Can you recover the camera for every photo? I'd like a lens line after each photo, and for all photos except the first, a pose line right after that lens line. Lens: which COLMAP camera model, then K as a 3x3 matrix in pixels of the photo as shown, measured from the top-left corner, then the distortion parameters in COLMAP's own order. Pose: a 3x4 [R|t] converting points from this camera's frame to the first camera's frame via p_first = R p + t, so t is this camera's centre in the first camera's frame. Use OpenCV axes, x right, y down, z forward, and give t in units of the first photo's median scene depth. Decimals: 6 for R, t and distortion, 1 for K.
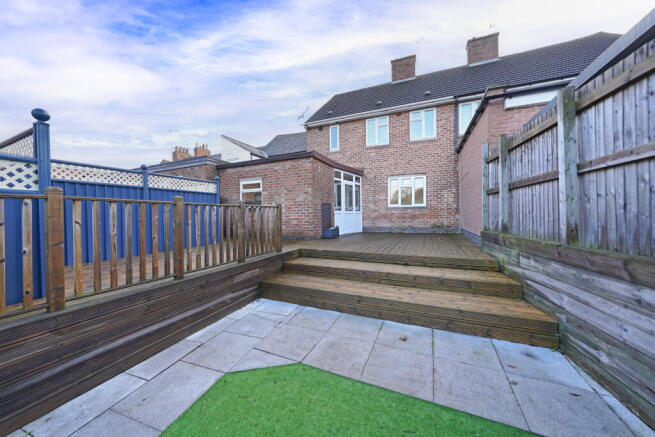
lens RADIAL K [[232.0, 0, 326.1], [0, 232.0, 215.3], [0, 0, 1]] dist [-0.012921, 0.000219]
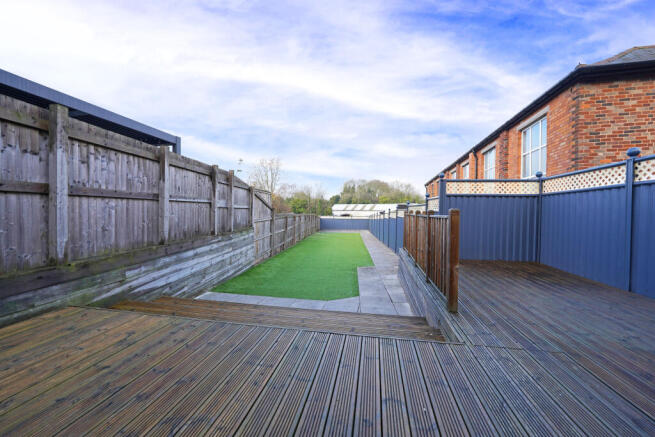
lens RADIAL K [[232.0, 0, 326.1], [0, 232.0, 215.3], [0, 0, 1]] dist [-0.012921, 0.000219]
pose [[-0.966759, 0.005502, -0.255630, 0.220531], [-0.000887, 0.999690, 0.024875, -0.063337], [0.255688, 0.024275, -0.966455, 1.651605]]
